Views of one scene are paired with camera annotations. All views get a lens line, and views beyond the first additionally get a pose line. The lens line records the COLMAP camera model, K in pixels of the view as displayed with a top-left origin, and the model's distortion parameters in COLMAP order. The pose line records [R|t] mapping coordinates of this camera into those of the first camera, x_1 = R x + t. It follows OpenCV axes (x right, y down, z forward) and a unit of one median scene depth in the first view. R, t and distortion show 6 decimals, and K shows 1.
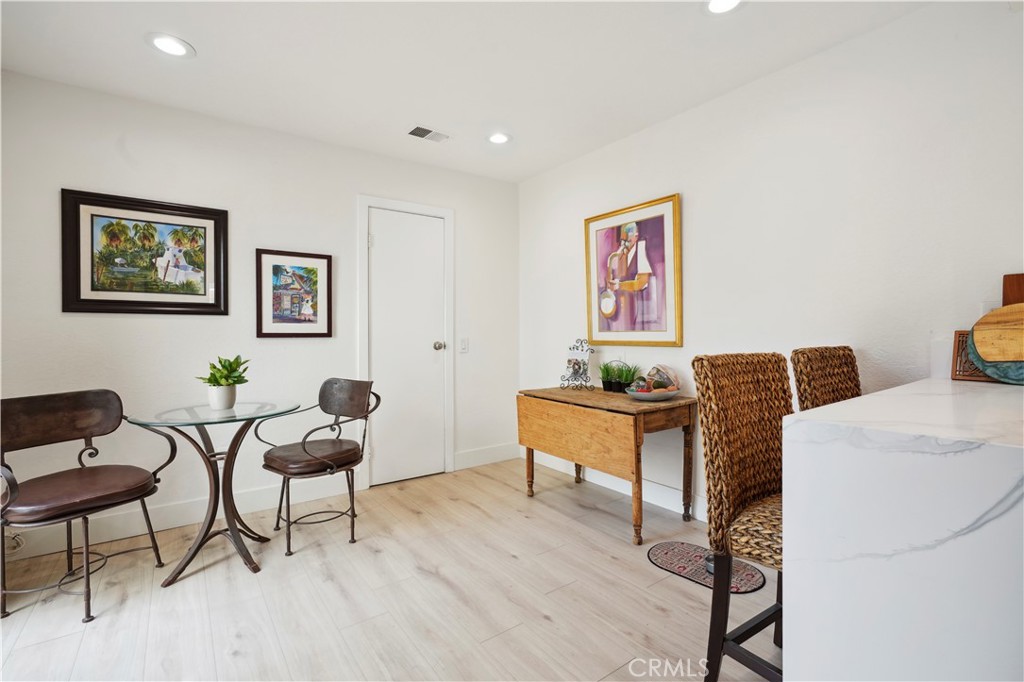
lens RADIAL K [[477.4, 0, 510.0], [0, 477.4, 332.4], [0, 0, 1]] dist [-0.000215, 0.000294]
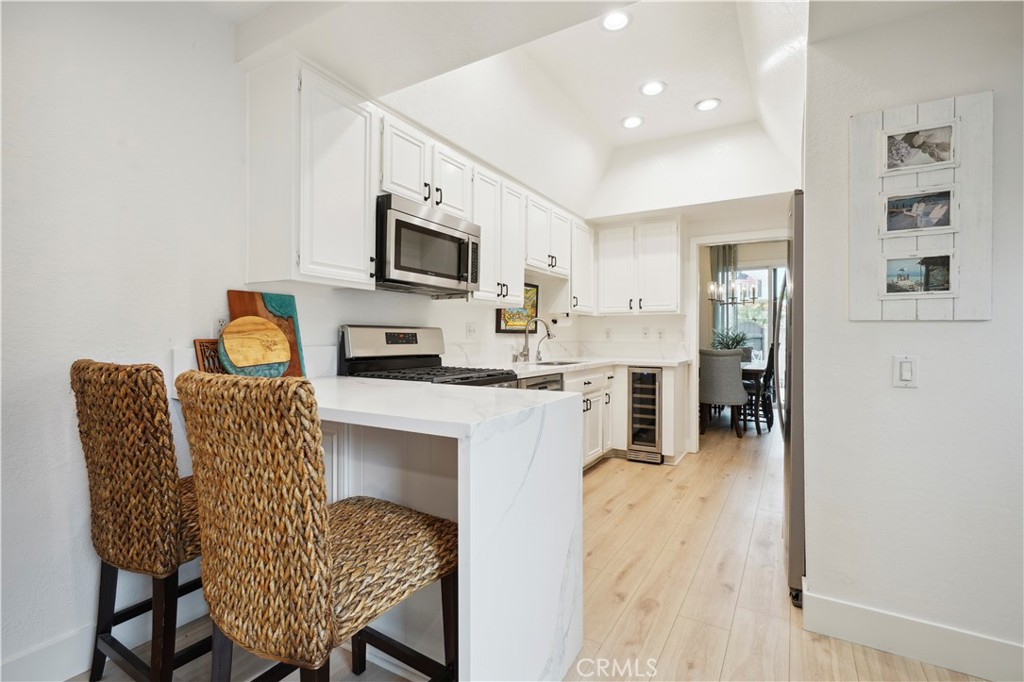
lens RADIAL K [[477.4, 0, 512.4], [0, 477.4, 337.8], [0, 0, 1]] dist [-0.000215, 0.000294]
pose [[-0.392858, 0.007102, 0.919572, -0.172539], [0.001011, 0.999973, -0.007291, 0.001267], [-0.919598, -0.001934, -0.392855, 0.573817]]
